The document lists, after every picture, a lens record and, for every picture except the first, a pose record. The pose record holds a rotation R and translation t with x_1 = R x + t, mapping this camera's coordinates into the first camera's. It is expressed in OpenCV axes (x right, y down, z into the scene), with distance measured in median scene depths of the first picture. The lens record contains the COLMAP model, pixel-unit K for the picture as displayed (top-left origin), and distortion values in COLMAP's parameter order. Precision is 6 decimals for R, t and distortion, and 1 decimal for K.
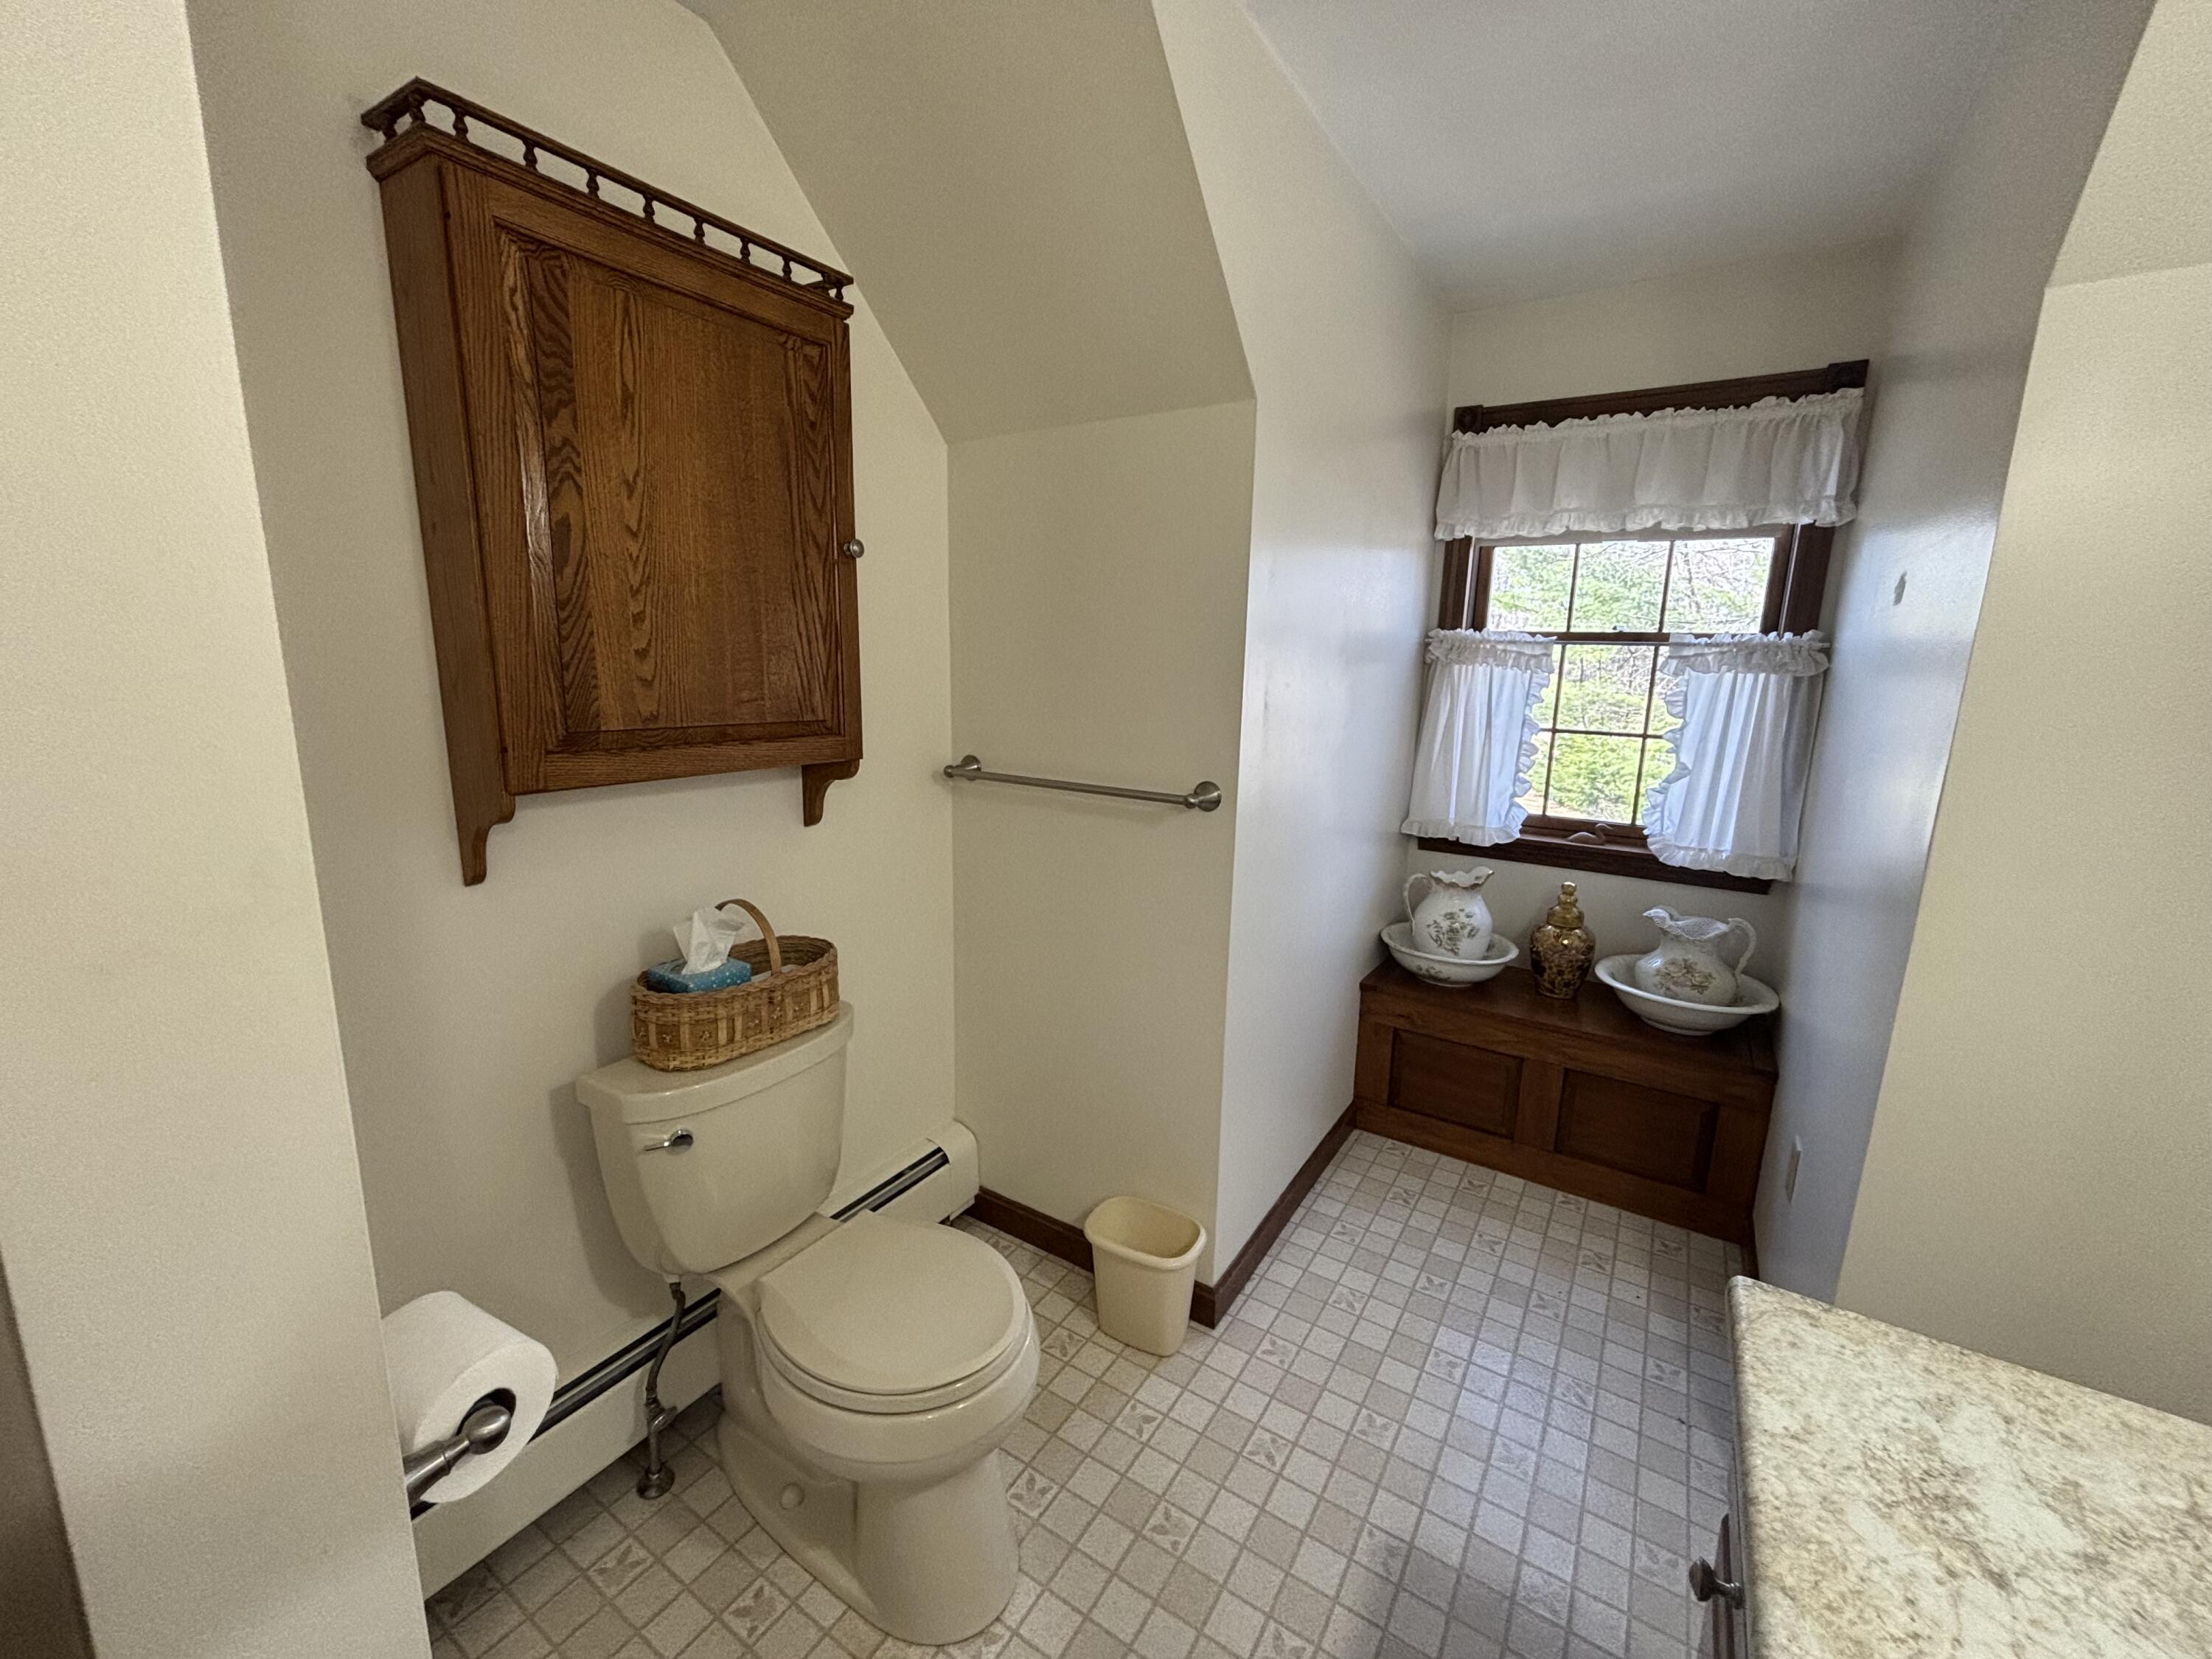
lens RADIAL K [[897.2, 0, 1103.8], [0, 897.2, 831.7], [0, 0, 1]] dist [-0.001241, -0.001165]
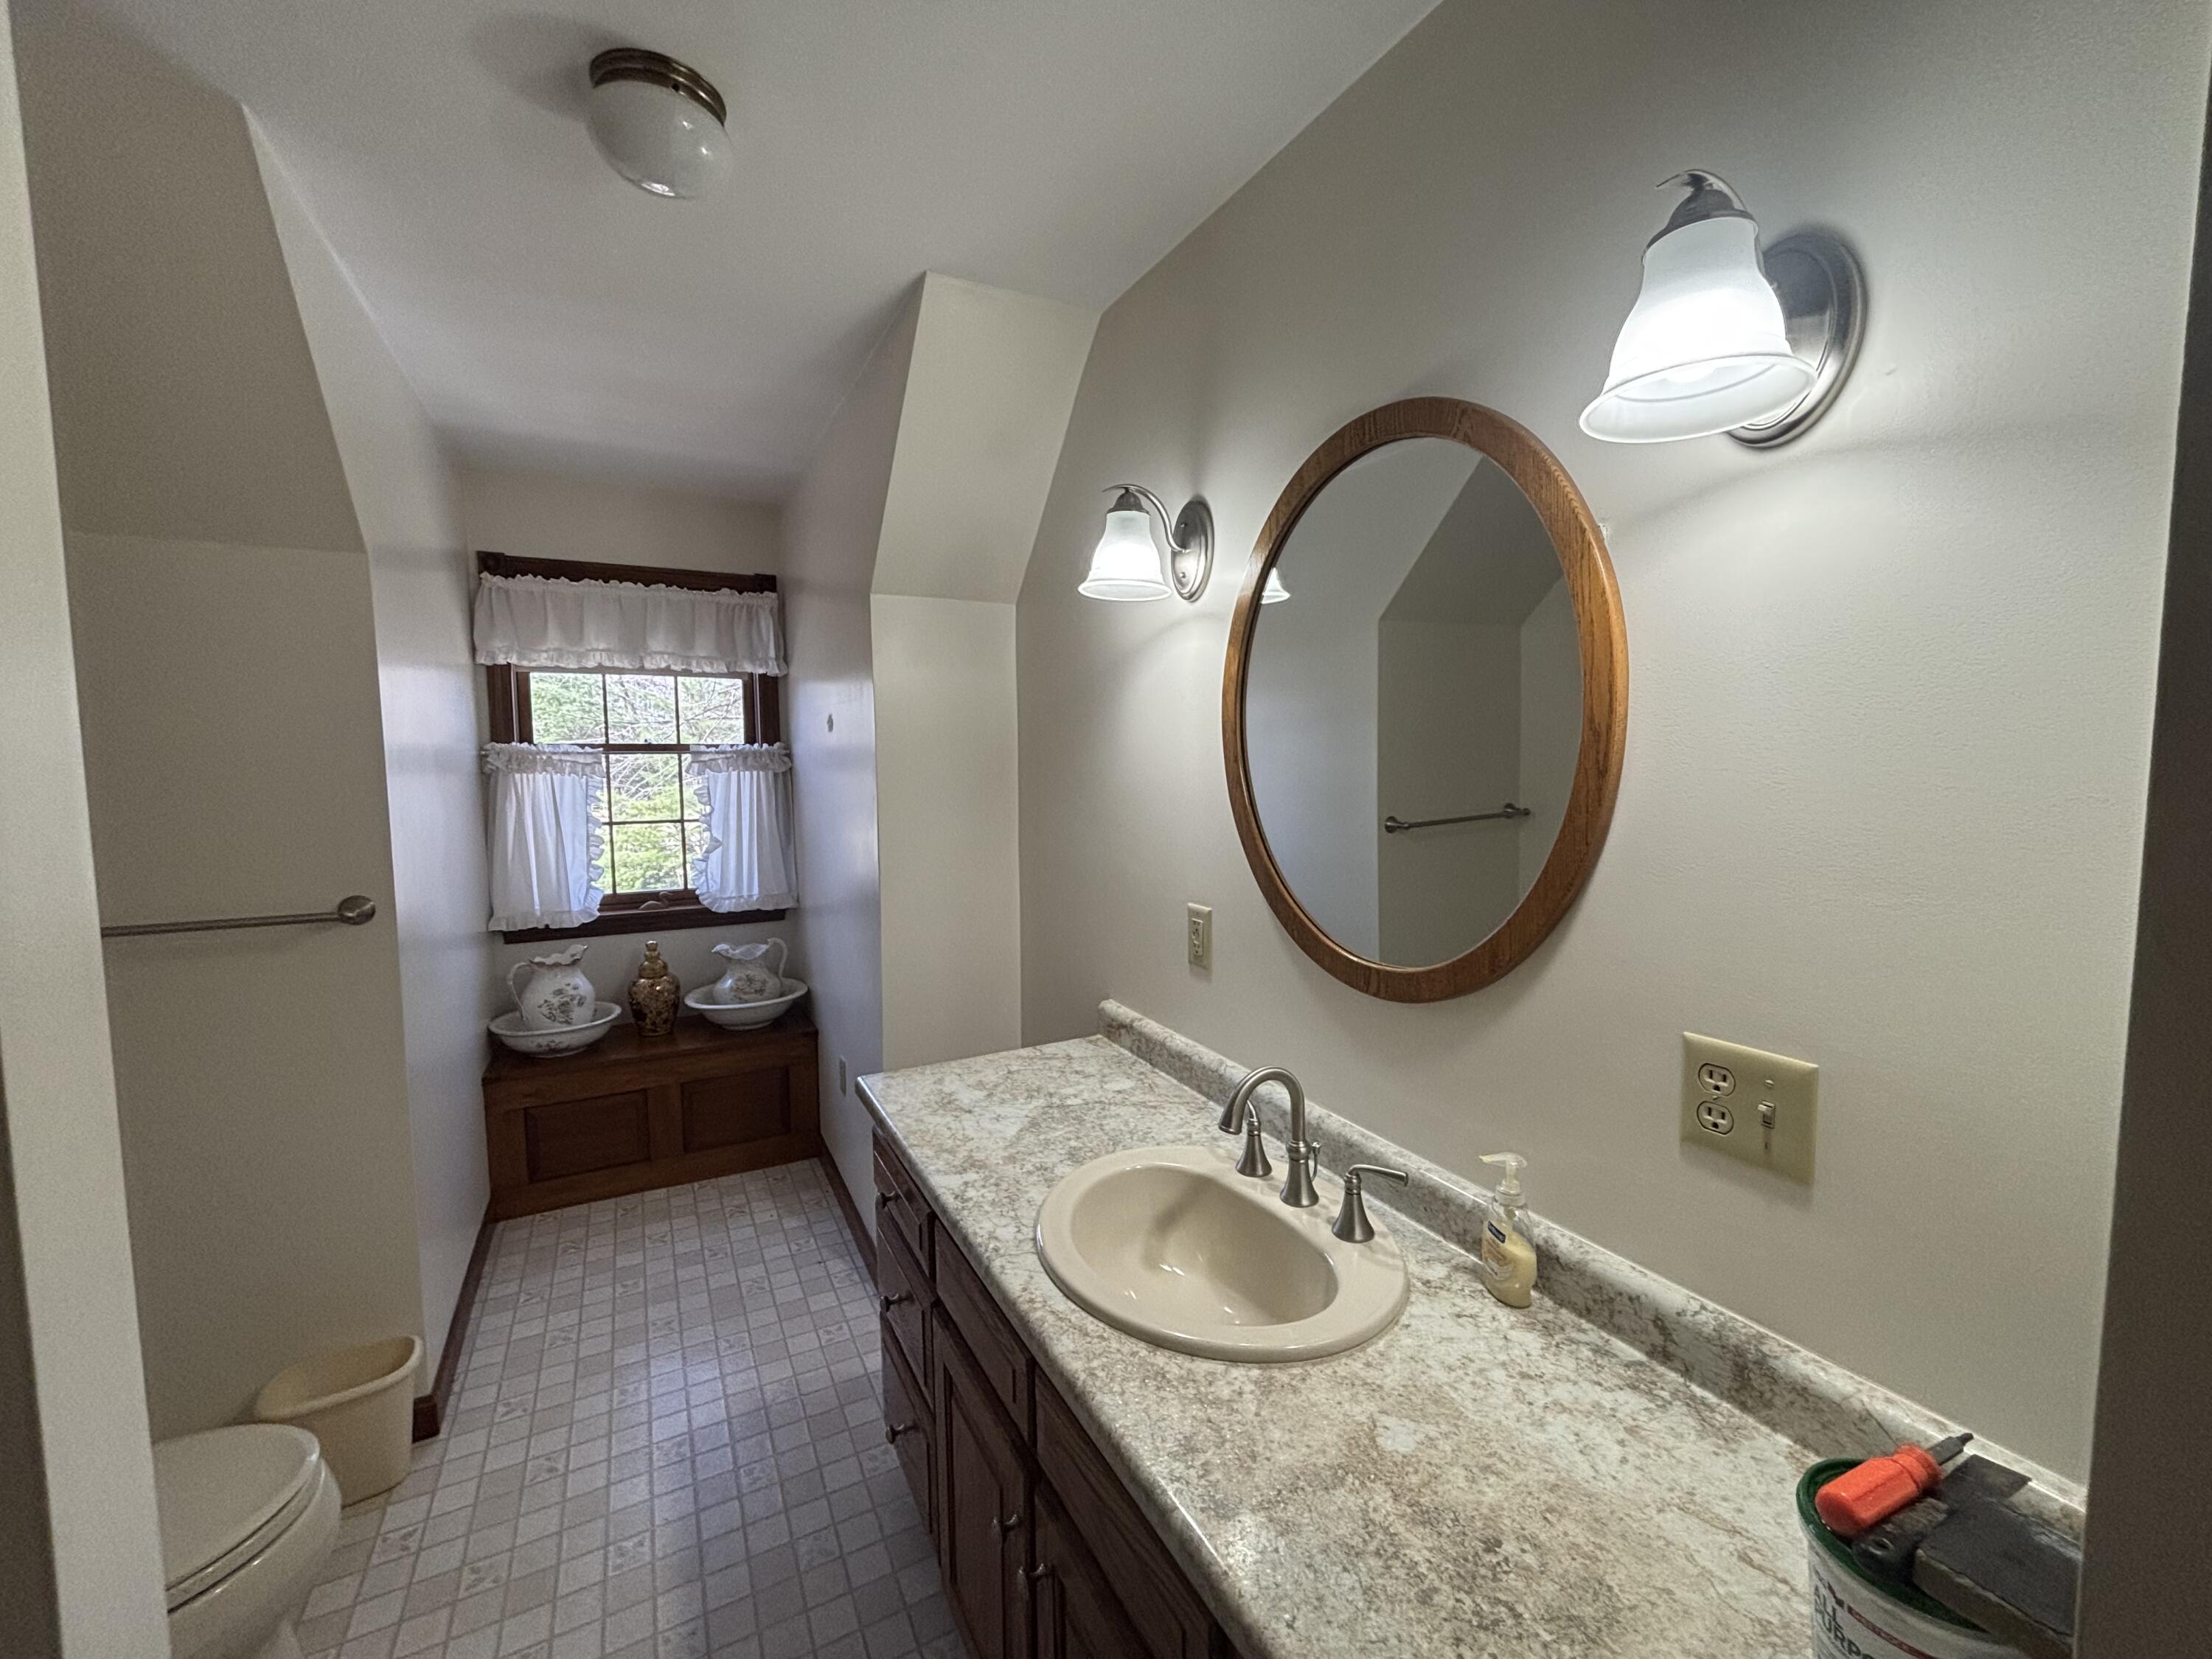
lens RADIAL K [[897.2, 0, 1107.3], [0, 897.2, 826.9], [0, 0, 1]] dist [-0.001241, -0.001165]
pose [[0.490532, -0.094007, 0.866338, -0.252830], [0.188993, 0.981978, -0.000455, 0.022170], [-0.850682, 0.163955, 0.499458, -0.202287]]
